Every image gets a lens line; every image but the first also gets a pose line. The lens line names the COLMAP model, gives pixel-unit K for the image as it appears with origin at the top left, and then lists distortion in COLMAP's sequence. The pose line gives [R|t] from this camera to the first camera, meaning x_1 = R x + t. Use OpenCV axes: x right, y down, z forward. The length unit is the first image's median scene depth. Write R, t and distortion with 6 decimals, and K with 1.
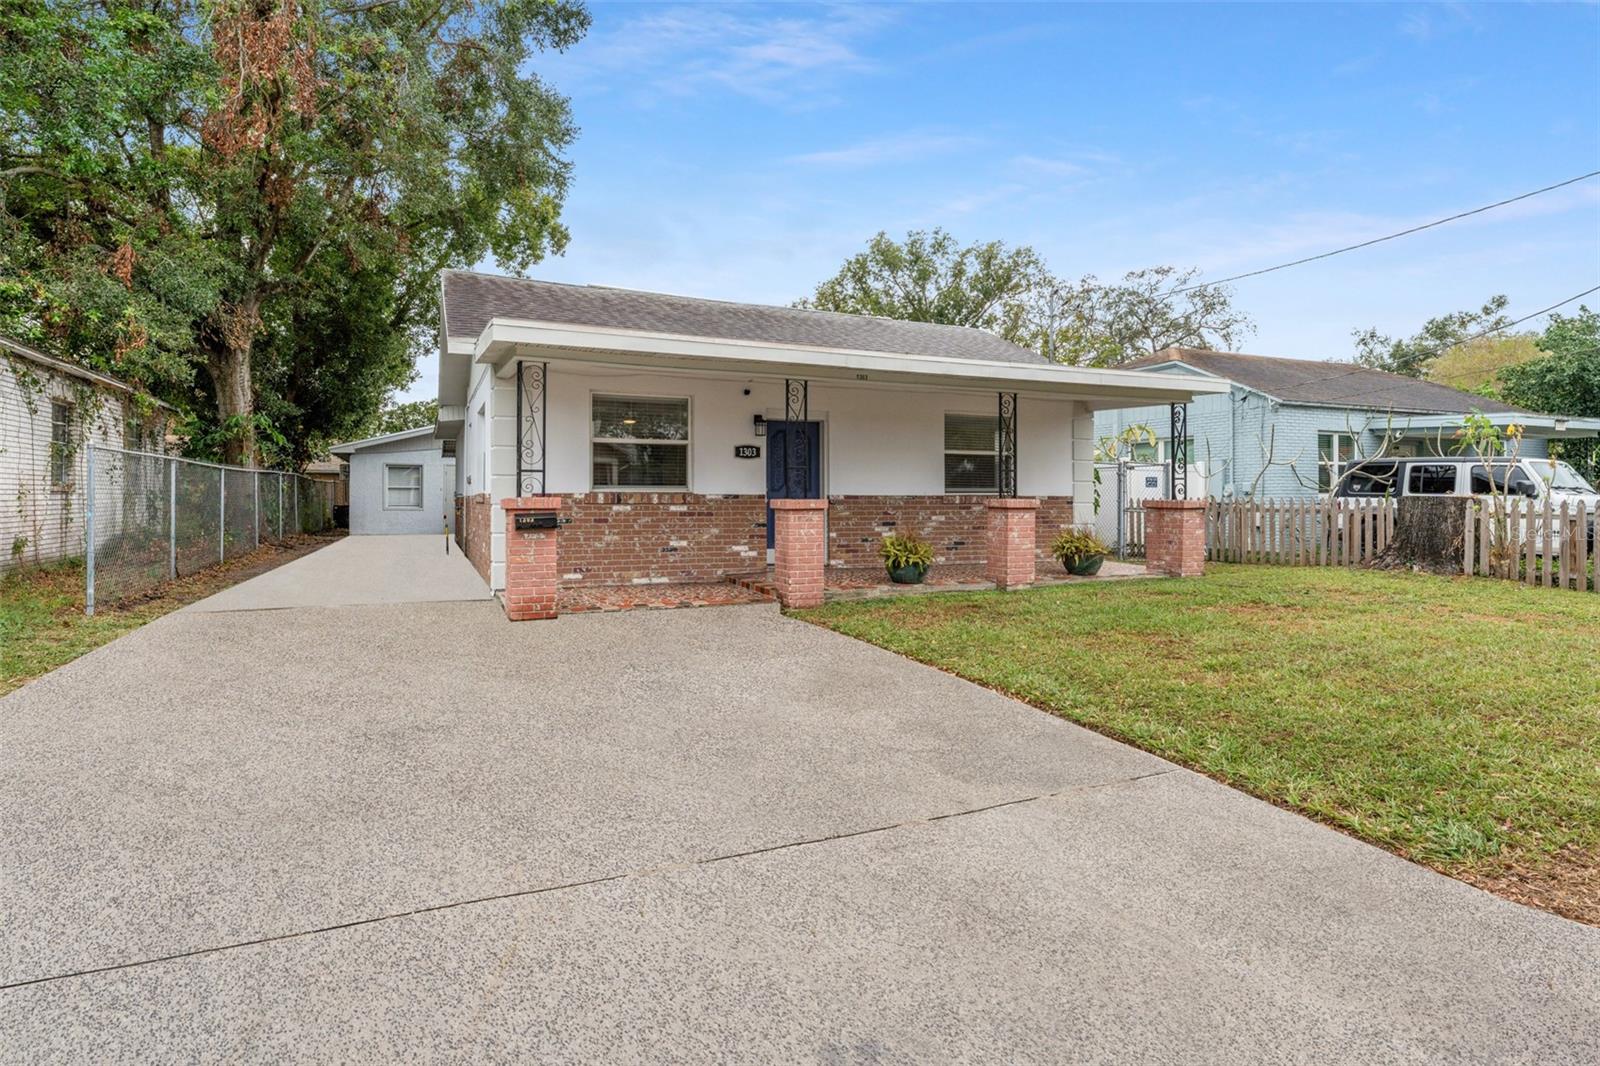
lens RADIAL K [[836.0, 0, 799.9], [0, 836.0, 488.7], [0, 0, 1]] dist [-0.000529, 0.000111]
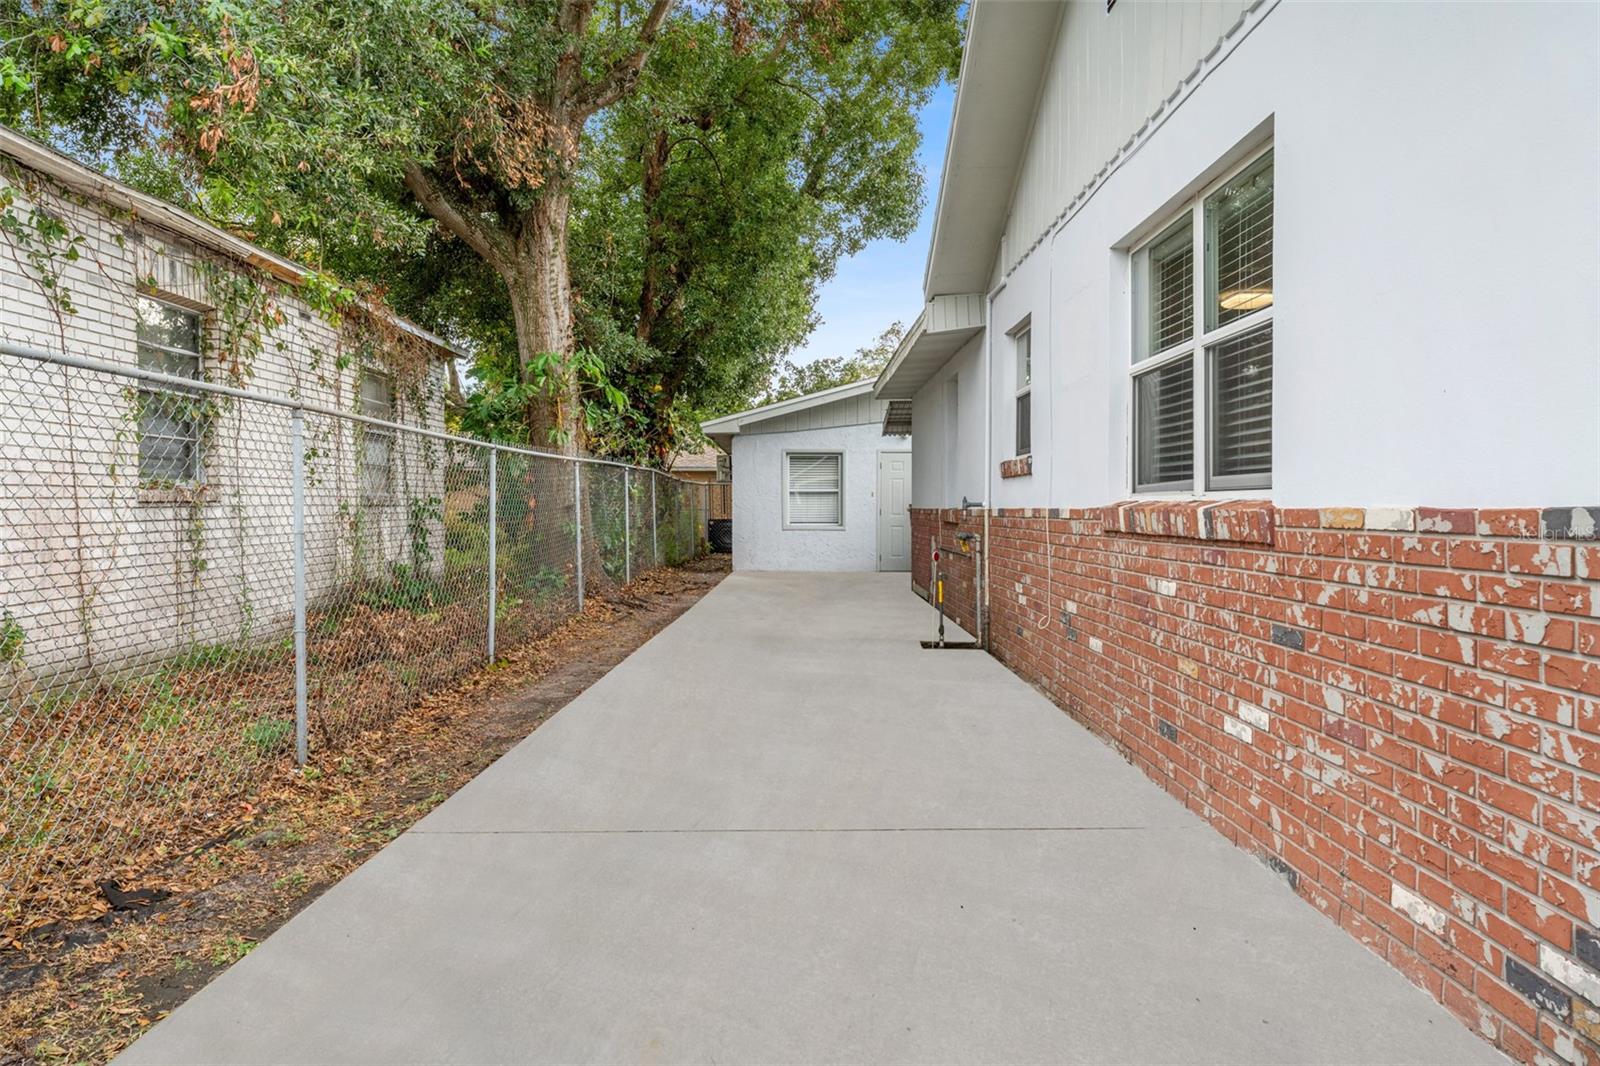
lens RADIAL K [[1064.2, 0, 800.0], [0, 1064.2, 533.0], [0, 0, 1]] dist [-0.001137, -0.000659]
pose [[0.912050, 0.008410, -0.409994, -0.278736], [0.006919, 0.999332, 0.035890, 0.001683], [0.410022, -0.035570, 0.911382, 0.497410]]
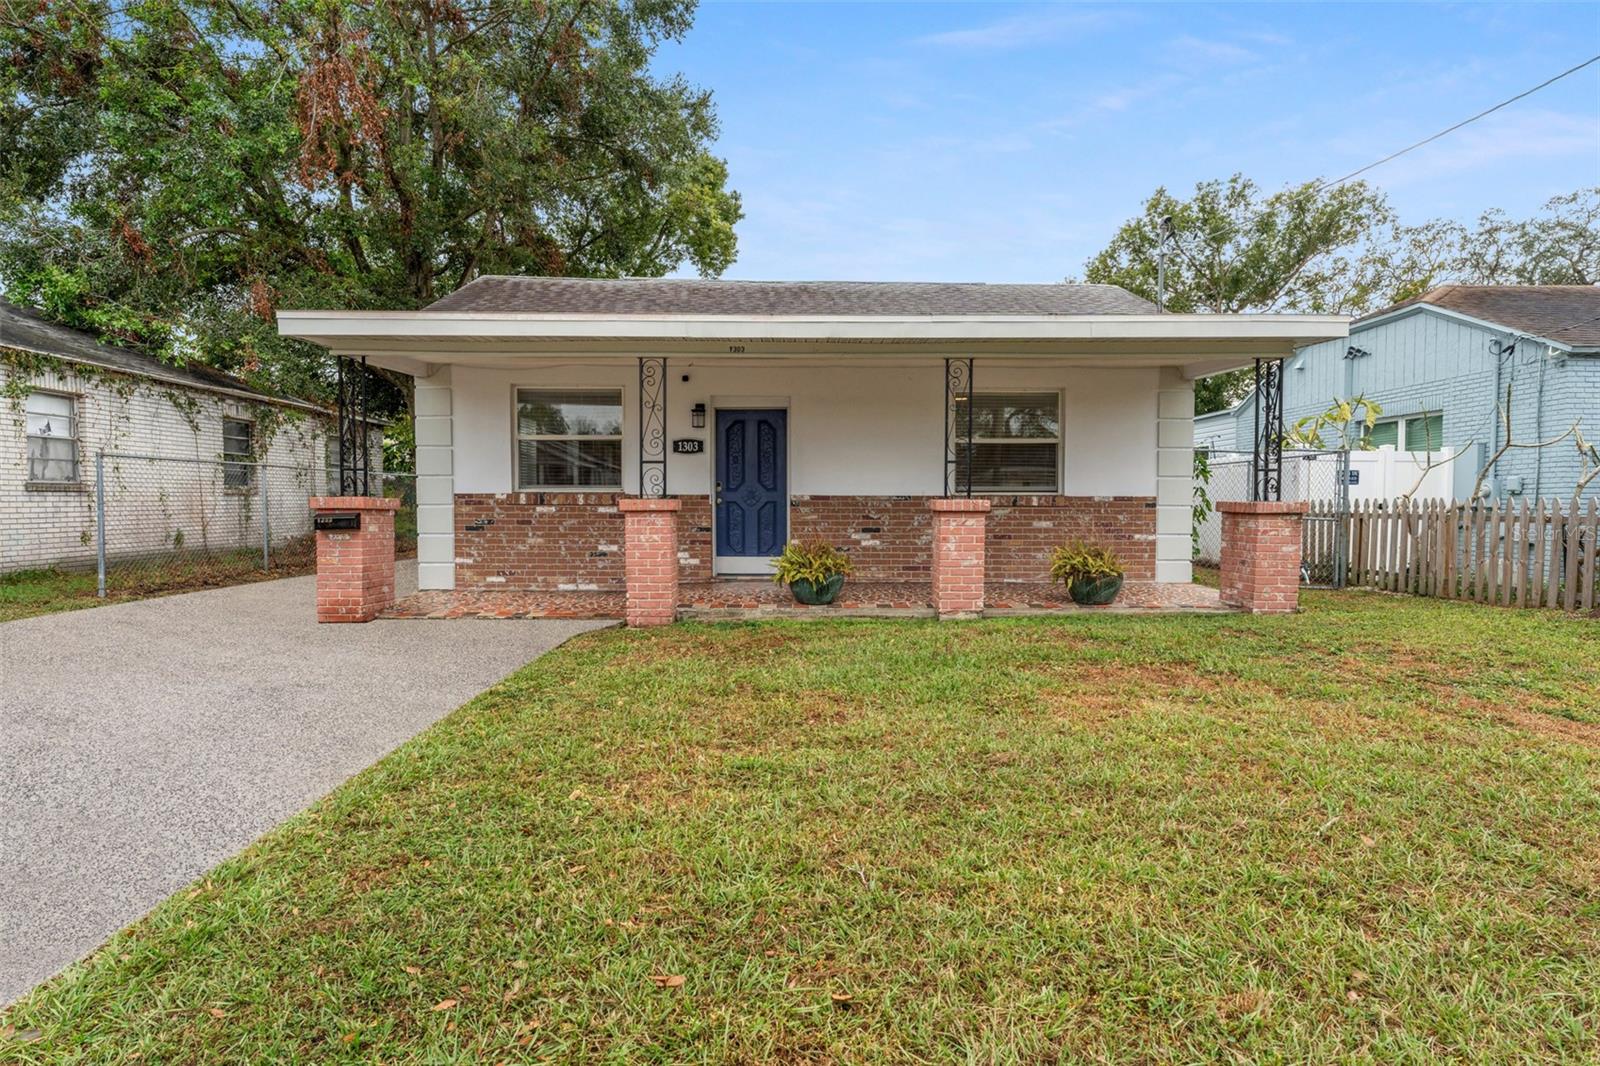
lens RADIAL K [[829.9, 0, 800.0], [0, 829.9, 533.0], [0, 0, 1]] dist [-0.001397, -0.000555]
pose [[0.917811, 0.015797, -0.396704, 0.282159], [0.003521, 0.998845, 0.047921, 0.004174], [0.397003, -0.045379, 0.916695, 0.170416]]
